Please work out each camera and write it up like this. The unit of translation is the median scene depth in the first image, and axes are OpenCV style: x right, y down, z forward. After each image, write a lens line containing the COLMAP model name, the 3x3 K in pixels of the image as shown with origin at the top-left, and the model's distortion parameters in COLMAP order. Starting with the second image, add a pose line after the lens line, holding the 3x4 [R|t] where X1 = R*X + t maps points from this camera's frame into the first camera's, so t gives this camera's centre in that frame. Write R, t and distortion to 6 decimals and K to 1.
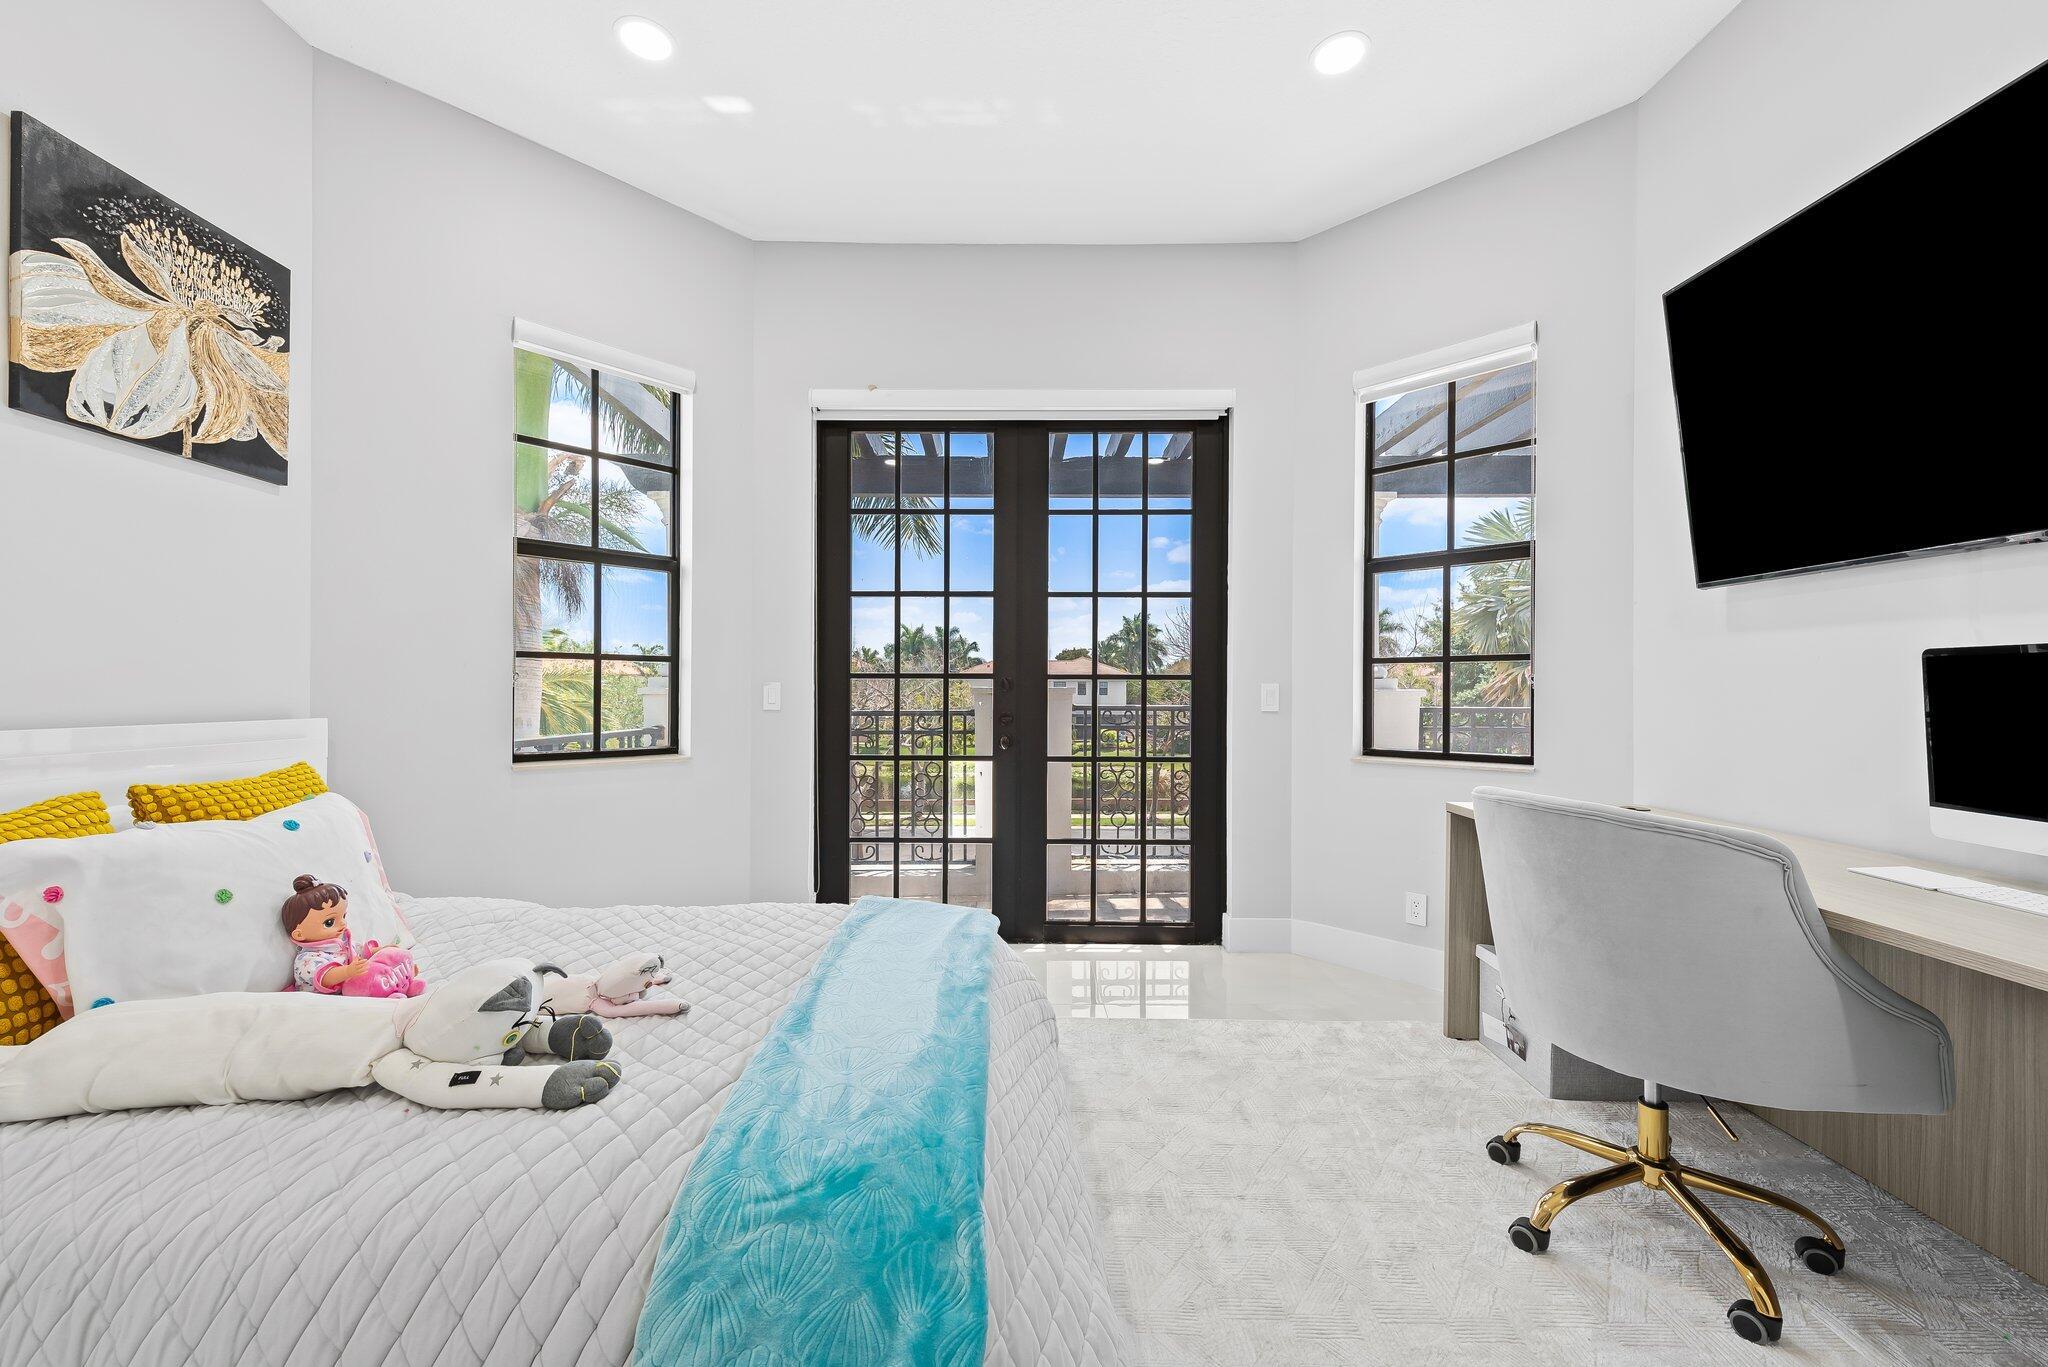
lens RADIAL K [[788.5, 0, 1022.2], [0, 788.5, 695.0], [0, 0, 1]] dist [0.012532, -0.004953]
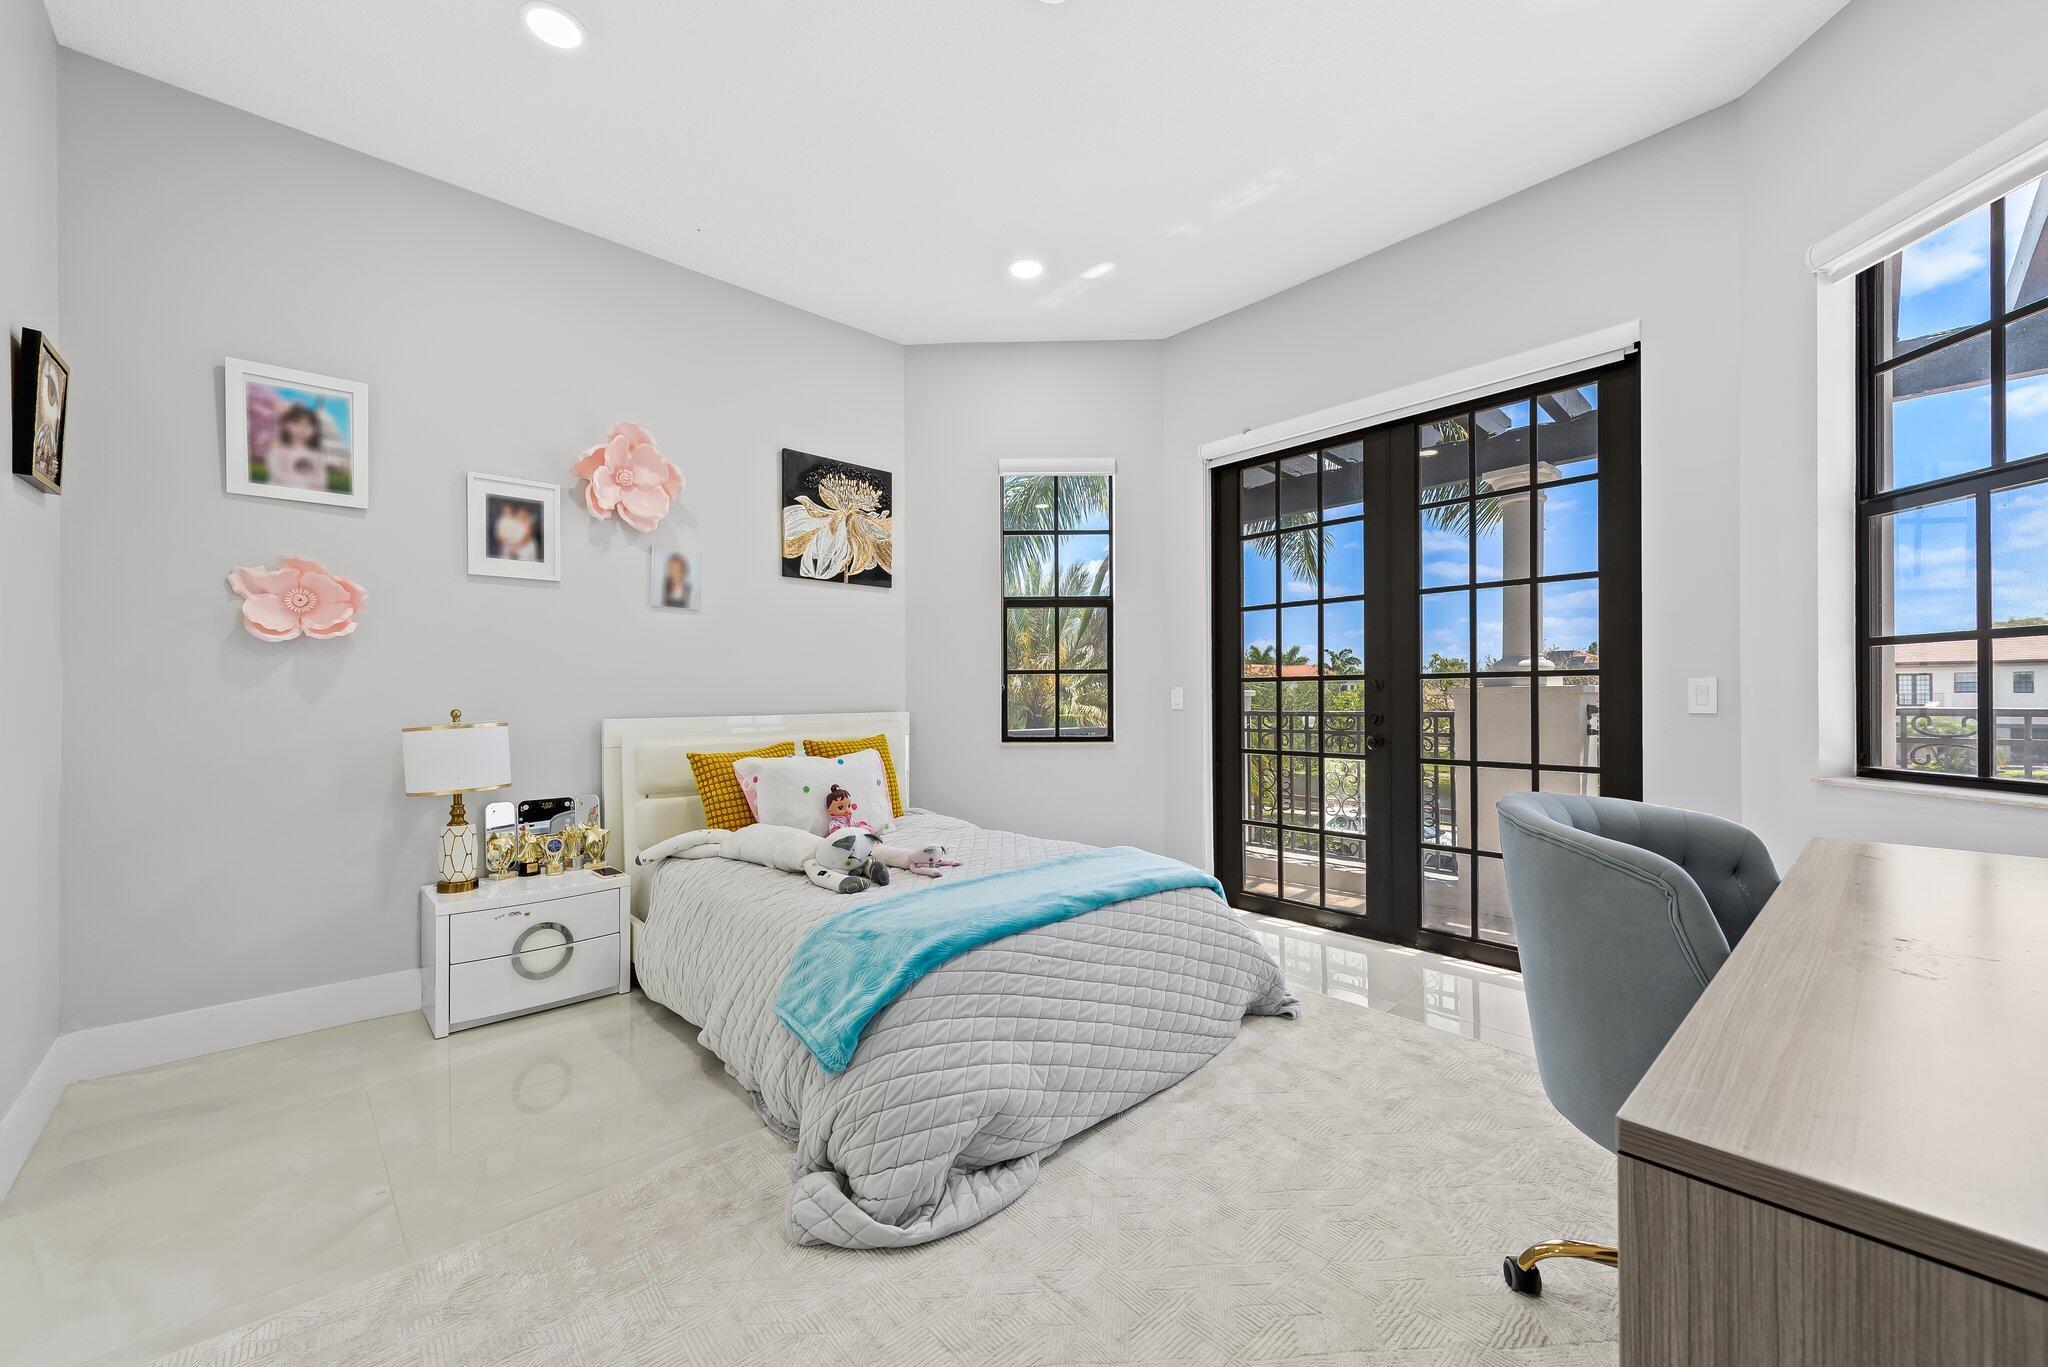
lens RADIAL K [[788.5, 0, 1022.2], [0, 788.5, 695.0], [0, 0, 1]] dist [0.012532, -0.004953]
pose [[0.677508, -0.010150, -0.735445, 0.450867], [0.007049, 0.999948, -0.007306, 0.003767], [0.735481, -0.000235, 0.677545, -0.025437]]
